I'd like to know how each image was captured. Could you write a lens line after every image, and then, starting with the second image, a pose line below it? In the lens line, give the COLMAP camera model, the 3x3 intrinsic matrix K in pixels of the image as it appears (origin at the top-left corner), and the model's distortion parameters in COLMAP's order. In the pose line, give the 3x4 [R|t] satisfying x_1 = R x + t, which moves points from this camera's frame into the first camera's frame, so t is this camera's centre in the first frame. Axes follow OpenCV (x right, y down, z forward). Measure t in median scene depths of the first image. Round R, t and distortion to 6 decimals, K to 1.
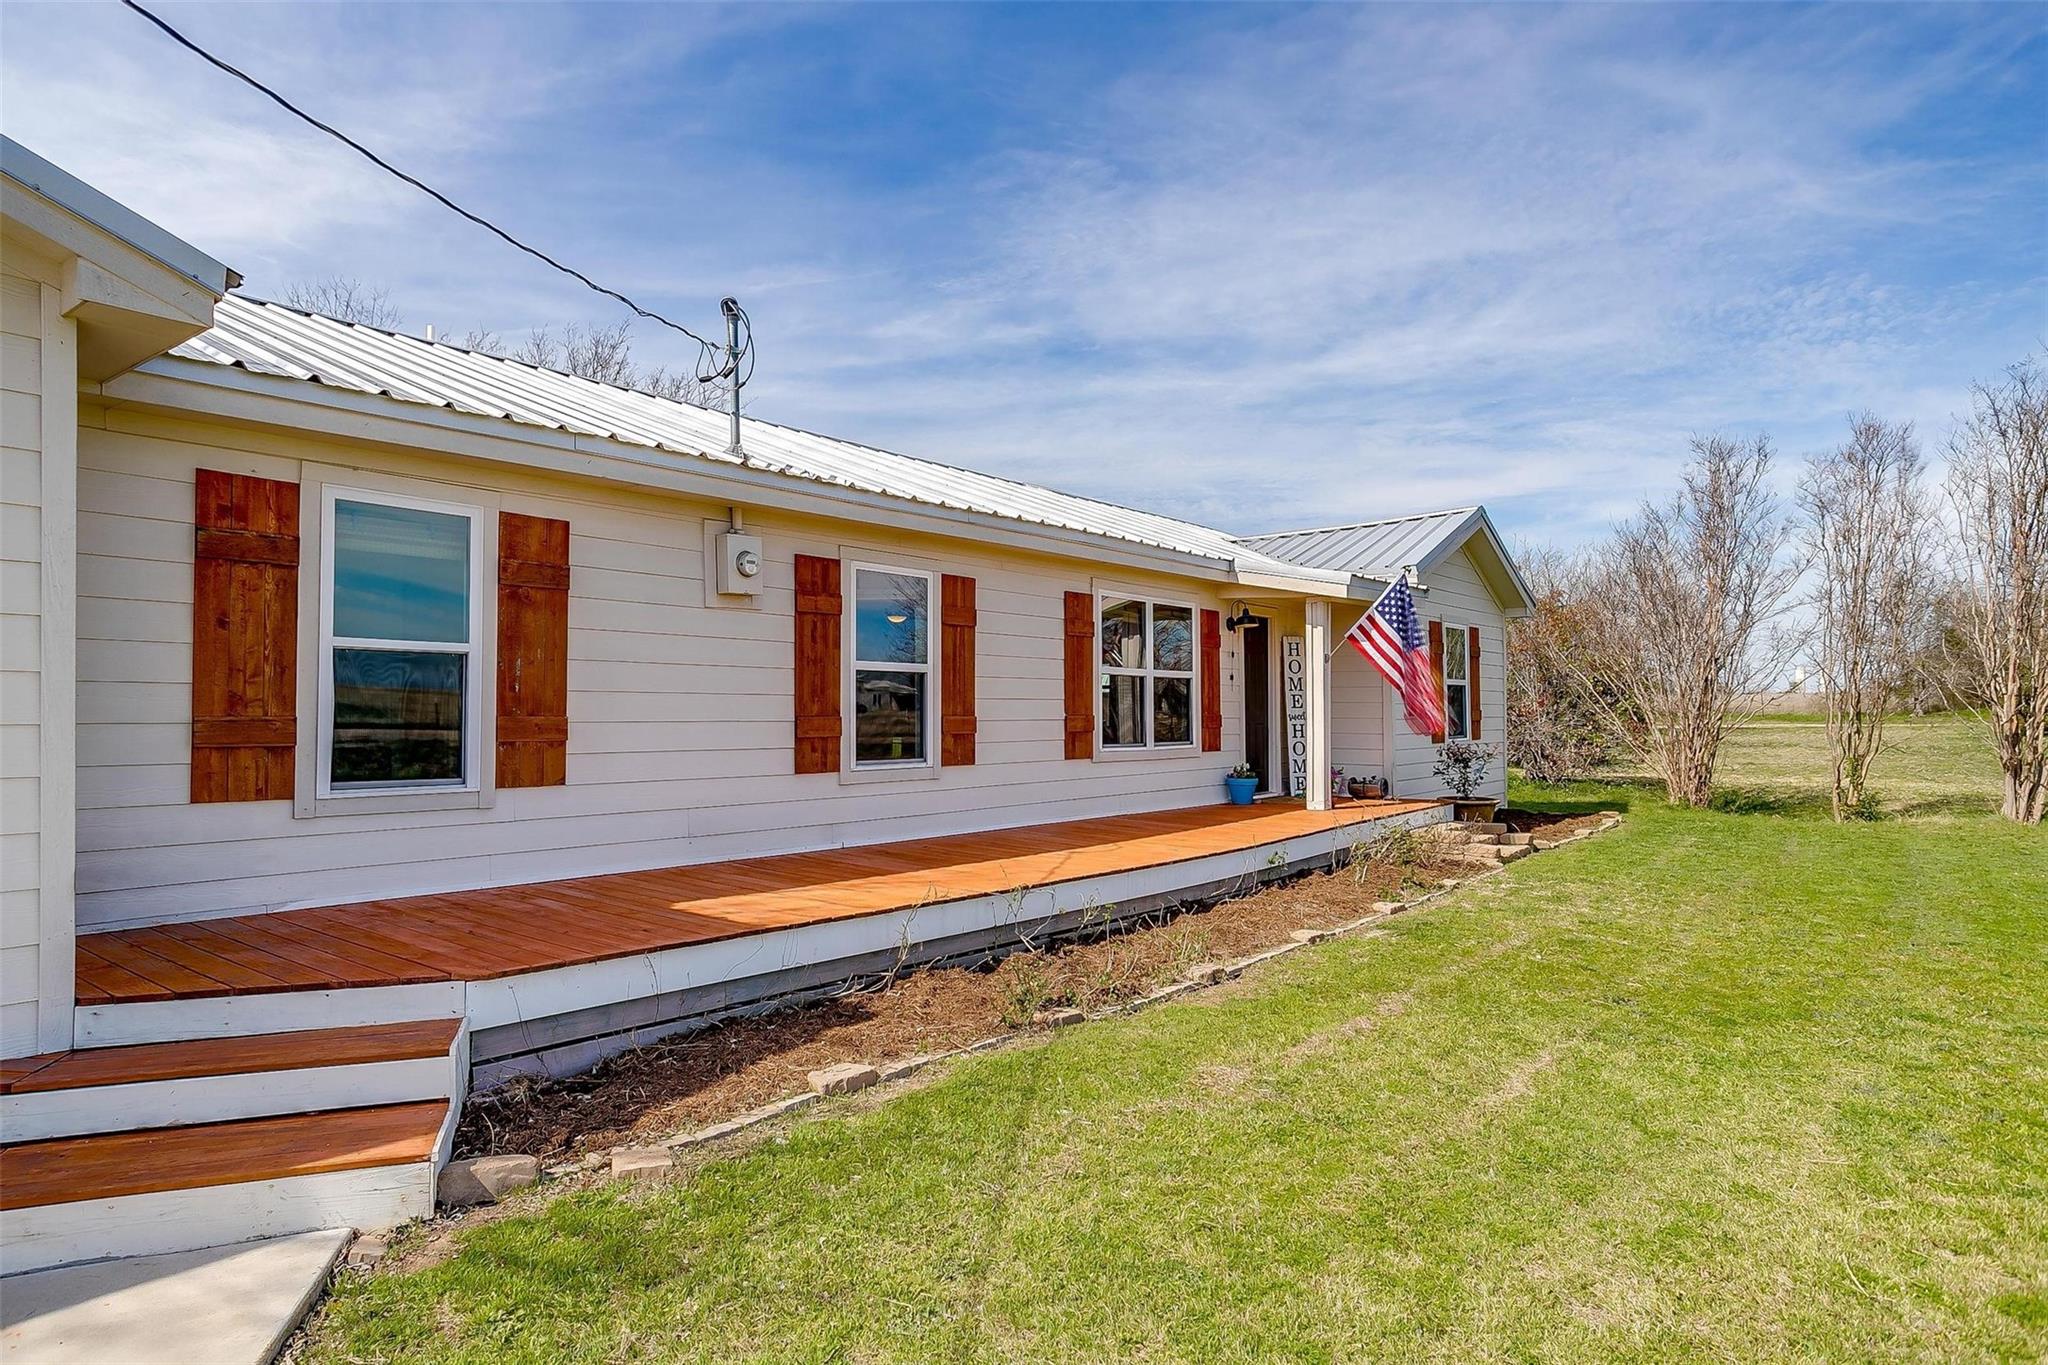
lens RADIAL K [[1246.8, 0, 1024.0], [0, 1246.8, 682.5], [0, 0, 1]] dist [0.004910, 0.001984]
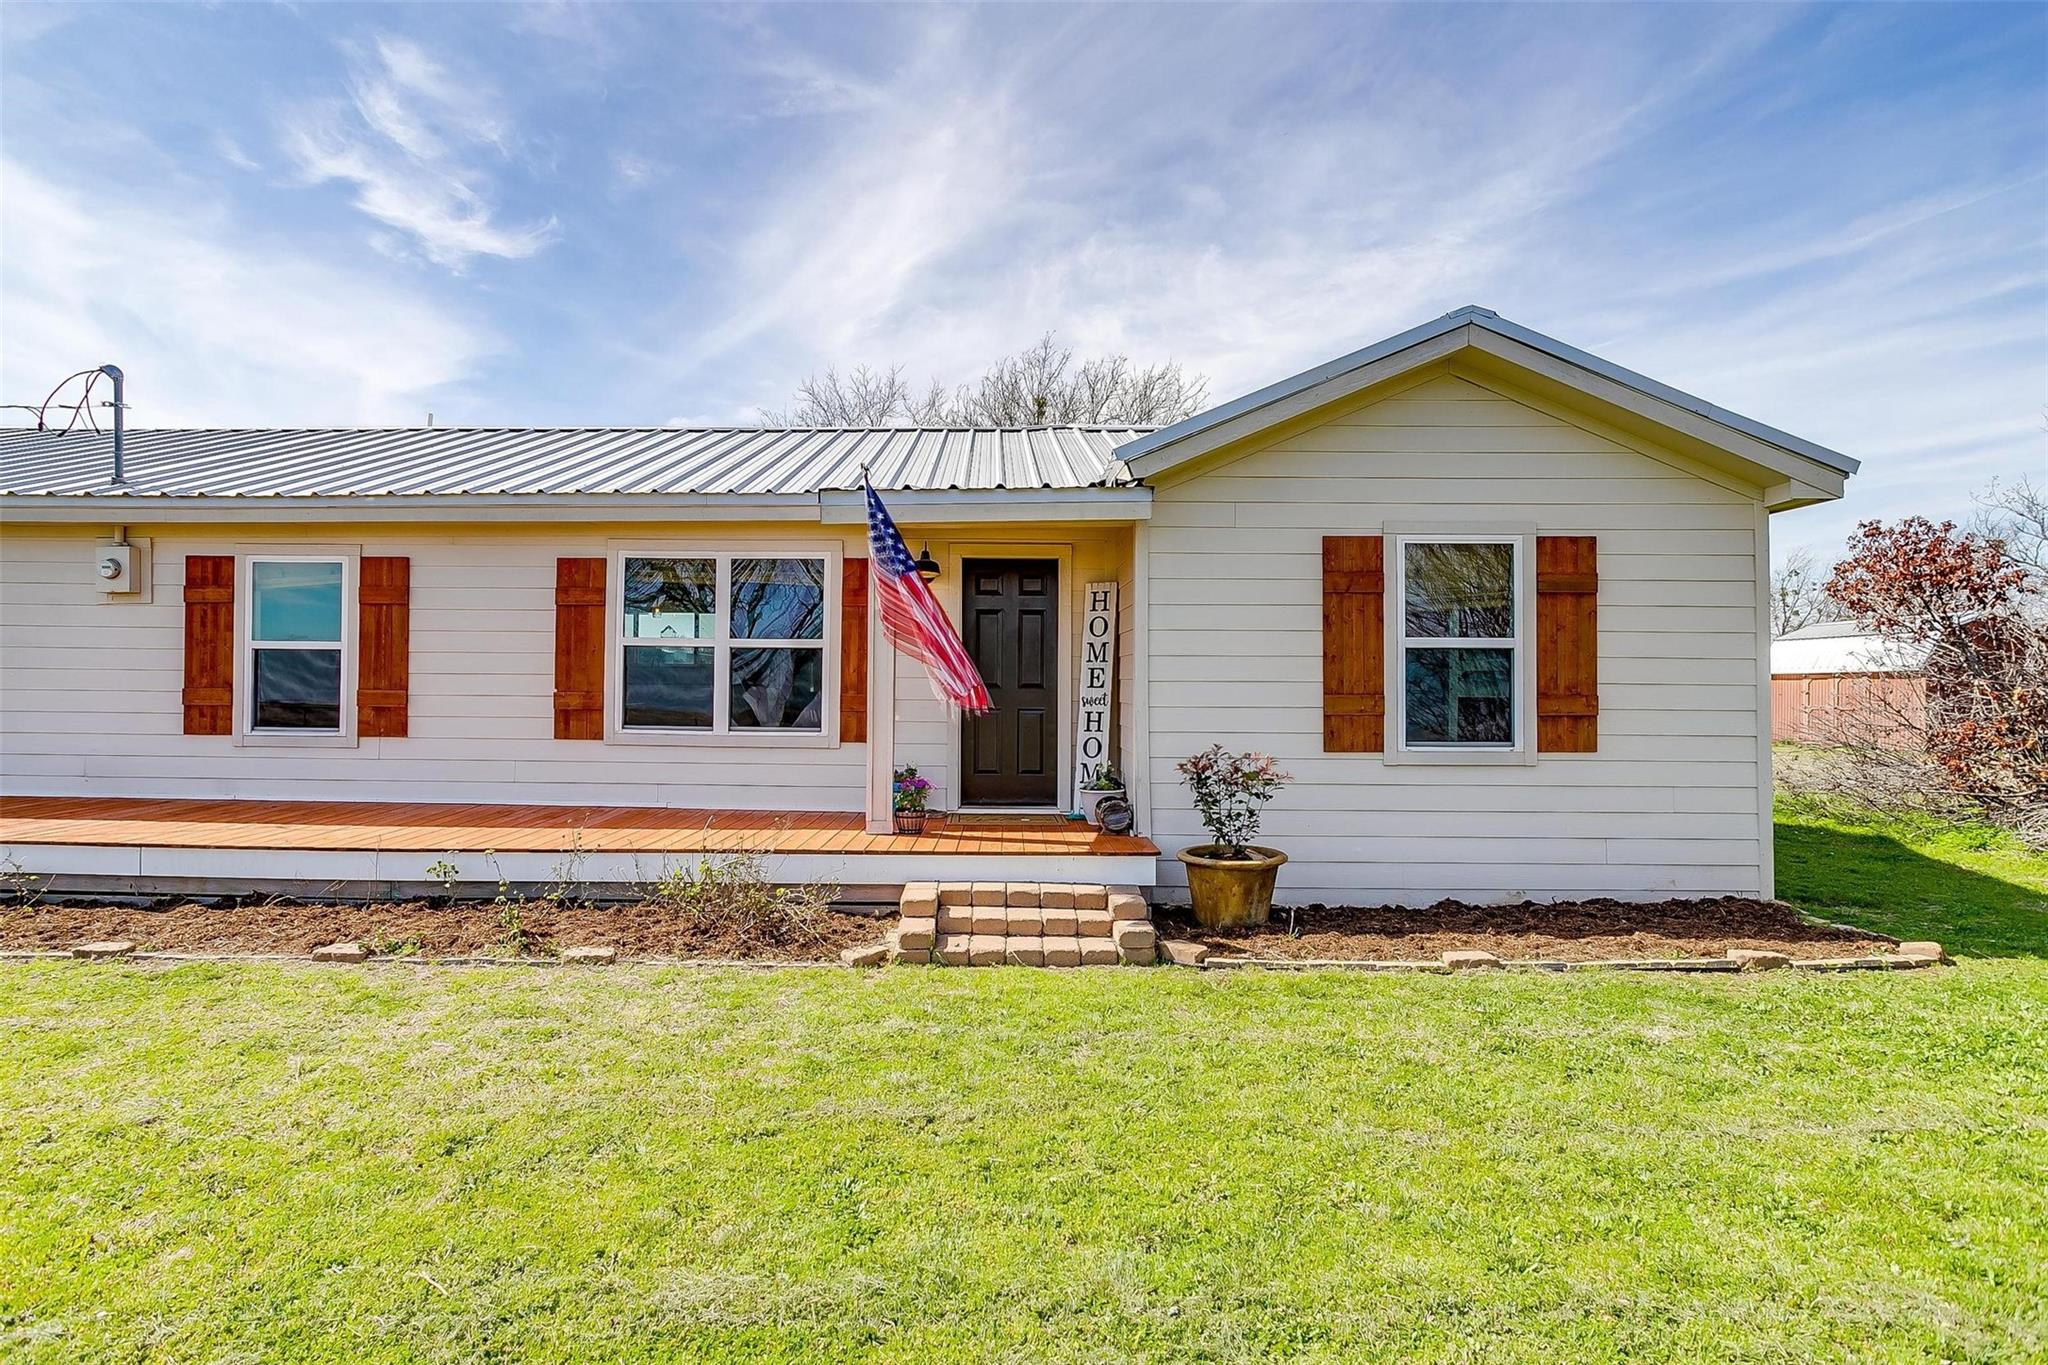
lens RADIAL K [[1034.5, 0, 1013.7], [0, 1034.5, 660.8], [0, 0, 1]] dist [-0.049008, 0.031044]
pose [[0.581878, -0.012197, -0.813184, 0.953629], [0.010395, 0.999917, -0.007559, 0.014272], [0.813209, -0.004054, 0.581957, 0.931096]]
